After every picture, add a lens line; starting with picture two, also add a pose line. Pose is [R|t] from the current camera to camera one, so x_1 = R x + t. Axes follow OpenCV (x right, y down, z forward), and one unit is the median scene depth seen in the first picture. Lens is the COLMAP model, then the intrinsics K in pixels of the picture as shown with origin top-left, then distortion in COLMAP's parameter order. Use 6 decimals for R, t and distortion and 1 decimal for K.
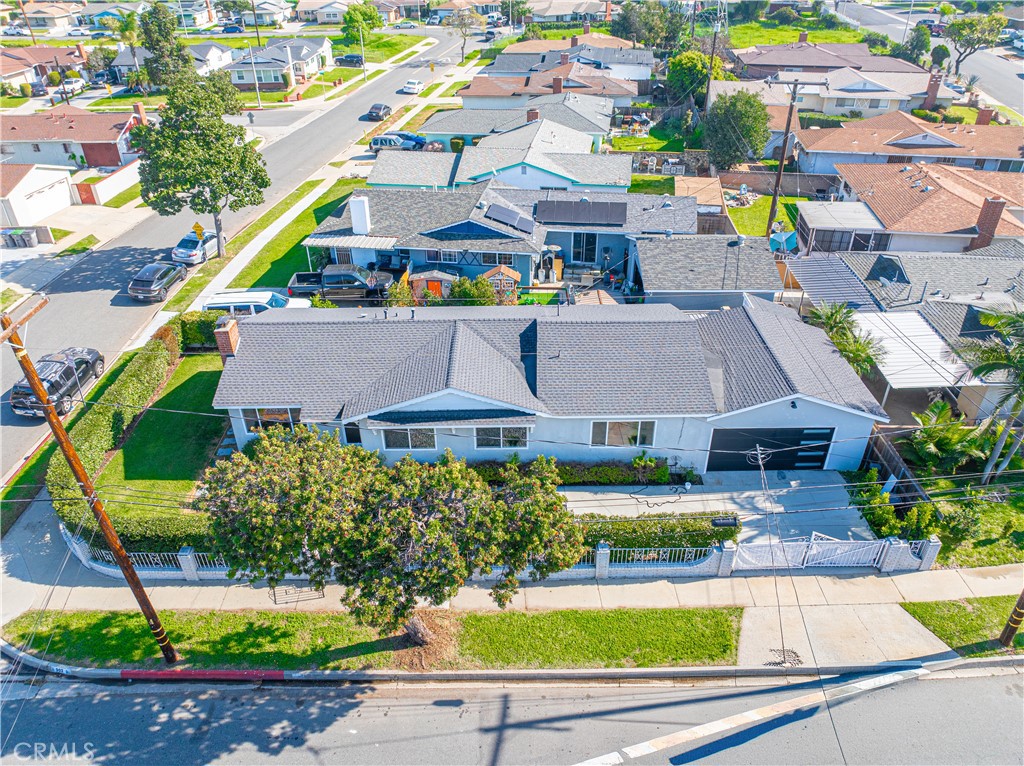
lens RADIAL K [[718.1, 0, 512.0], [0, 718.1, 383.0], [0, 0, 1]] dist [-0.055088, 0.033748]
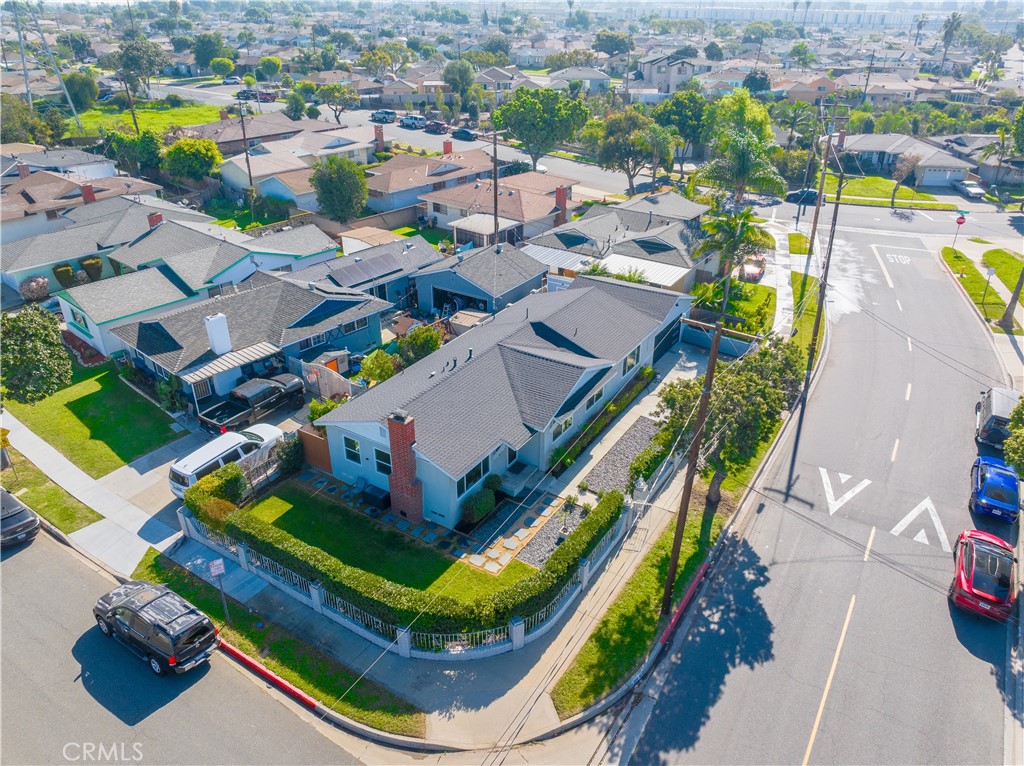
lens RADIAL K [[717.7, 0, 512.0], [0, 717.7, 383.0], [0, 0, 1]] dist [-0.037900, 0.006840]
pose [[0.540361, -0.388696, 0.746274, -0.709396], [0.450999, 0.882542, 0.133113, -0.126684], [-0.710359, 0.264640, 0.652193, 0.133400]]
